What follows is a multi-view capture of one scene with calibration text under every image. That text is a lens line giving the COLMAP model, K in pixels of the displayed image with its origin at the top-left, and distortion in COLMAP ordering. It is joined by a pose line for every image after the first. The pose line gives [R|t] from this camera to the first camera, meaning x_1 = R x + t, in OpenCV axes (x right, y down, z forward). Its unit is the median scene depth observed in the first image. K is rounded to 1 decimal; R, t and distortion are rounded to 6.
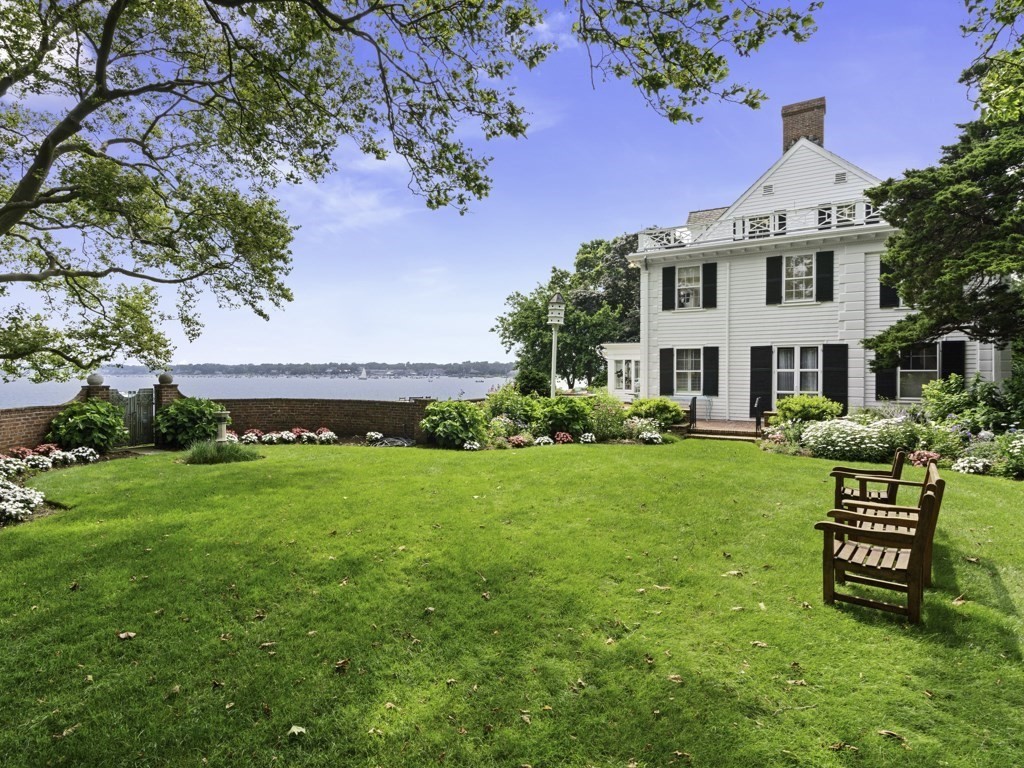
lens RADIAL K [[564.7, 0, 509.2], [0, 564.7, 383.0], [0, 0, 1]] dist [0.001983, -0.000209]
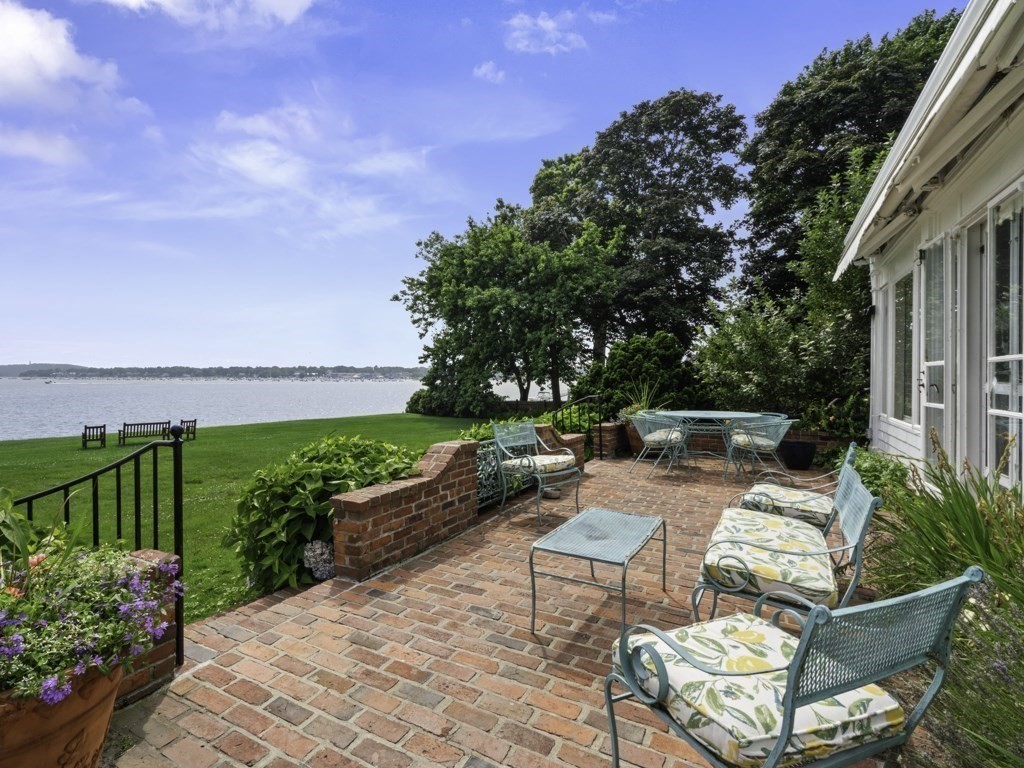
lens RADIAL K [[480.9, 0, 514.2], [0, 480.9, 384.9], [0, 0, 1]] dist [0.000005, -0.000005]
pose [[0.998429, 0.002254, 0.055977, 0.068128], [-0.002078, 0.999993, -0.003210, -0.001286], [-0.055984, 0.003088, 0.998427, 0.484010]]
